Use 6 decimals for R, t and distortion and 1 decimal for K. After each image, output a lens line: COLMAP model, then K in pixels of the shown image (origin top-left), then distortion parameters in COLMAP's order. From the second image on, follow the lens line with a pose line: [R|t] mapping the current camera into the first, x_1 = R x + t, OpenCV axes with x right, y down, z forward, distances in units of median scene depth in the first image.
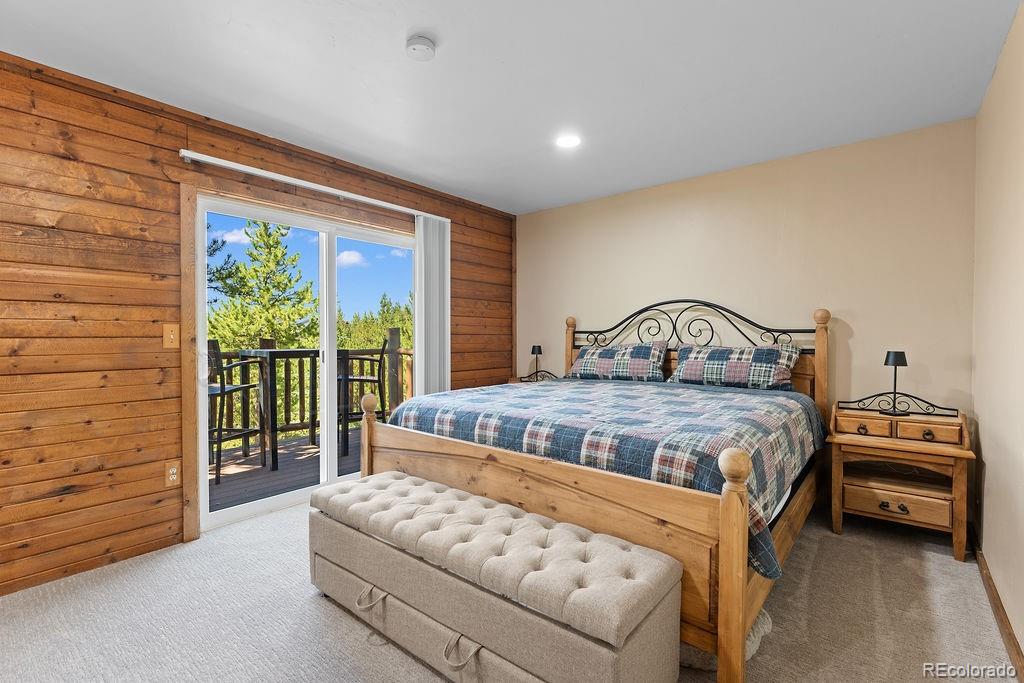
lens RADIAL K [[461.5, 0, 511.9], [0, 461.5, 343.1], [0, 0, 1]] dist [0.000191, -0.001214]
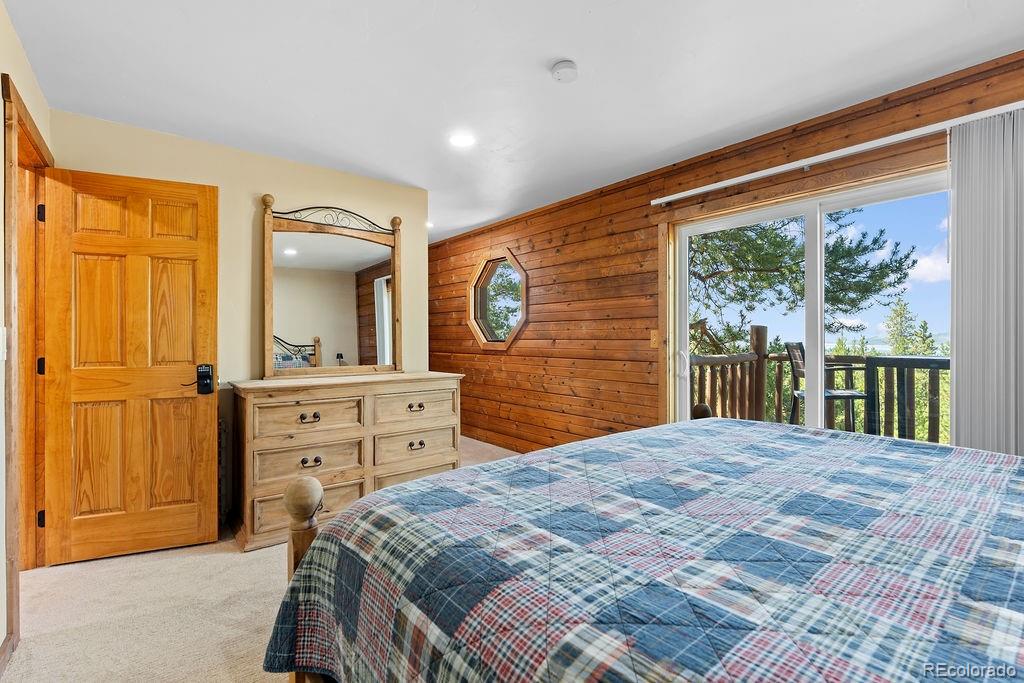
lens RADIAL K [[461.5, 0, 511.4], [0, 461.5, 335.8], [0, 0, 1]] dist [0.000191, -0.001214]
pose [[-0.212818, 0.003731, -0.977085, 0.679962], [-0.013345, 0.999888, 0.006725, -0.028652], [0.977001, 0.014470, -0.212744, 0.877674]]
